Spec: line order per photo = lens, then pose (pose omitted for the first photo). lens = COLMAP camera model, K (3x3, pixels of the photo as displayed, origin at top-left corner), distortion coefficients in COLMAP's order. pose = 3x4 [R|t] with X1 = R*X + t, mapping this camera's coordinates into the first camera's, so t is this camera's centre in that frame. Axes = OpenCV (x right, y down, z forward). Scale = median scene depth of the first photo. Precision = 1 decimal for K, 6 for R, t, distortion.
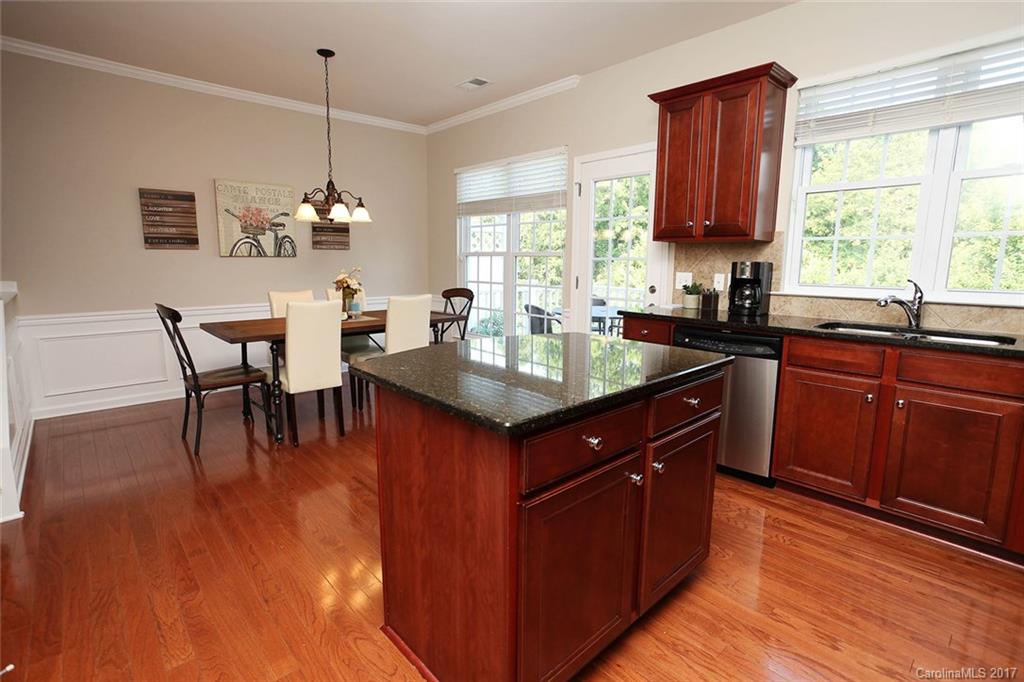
lens RADIAL K [[495.0, 0, 515.1], [0, 495.0, 336.0], [0, 0, 1]] dist [-0.038151, 0.016659]
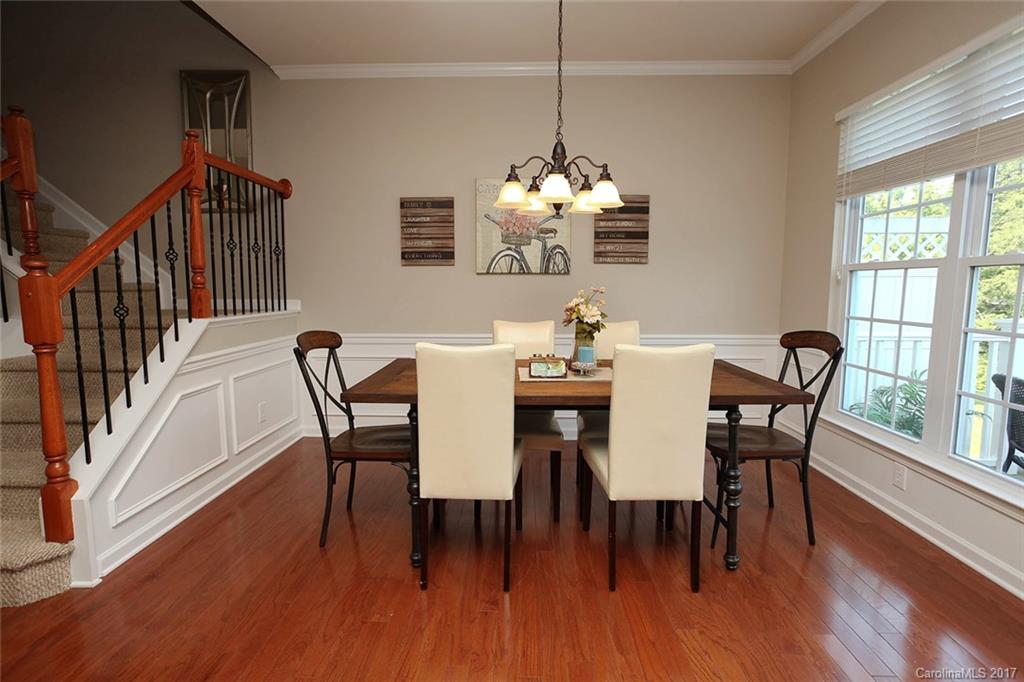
lens RADIAL K [[495.0, 0, 509.1], [0, 495.0, 331.5], [0, 0, 1]] dist [-0.038151, 0.016659]
pose [[0.718571, 0.062840, -0.692609, 0.007366], [-0.105102, 0.994283, -0.018831, -0.056279], [0.687466, 0.086326, 0.721068, 0.444057]]
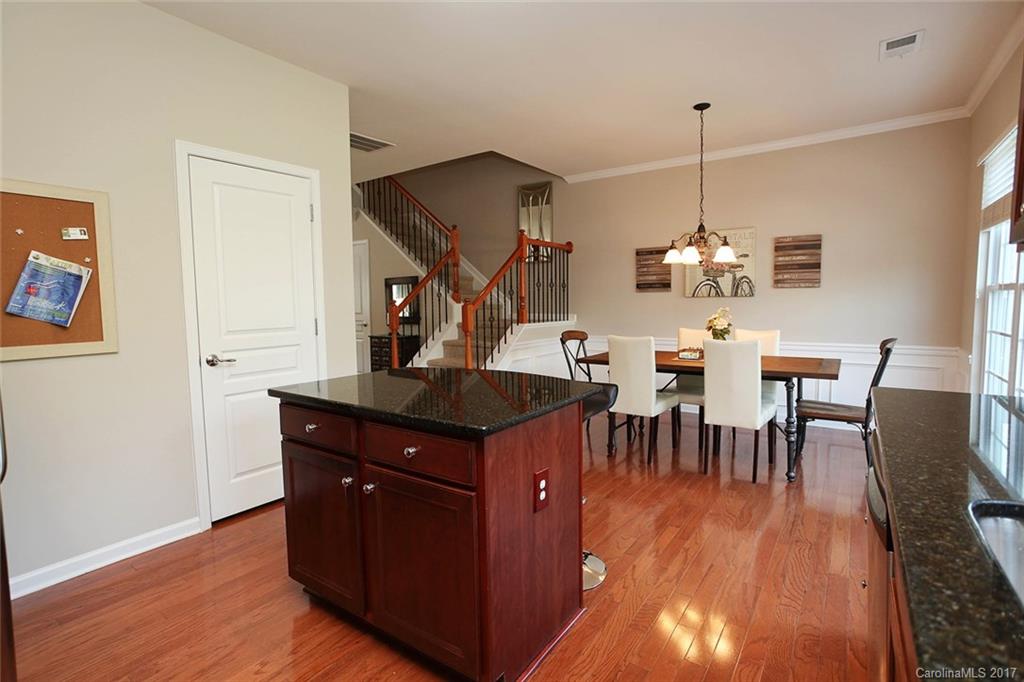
lens RADIAL K [[495.0, 0, 517.6], [0, 495.0, 337.8], [0, 0, 1]] dist [-0.038151, 0.016659]
pose [[0.223022, 0.064363, -0.972686, 0.459319], [-0.136595, 0.990037, 0.034192, -0.049530], [0.965196, 0.125238, 0.229592, 0.338387]]
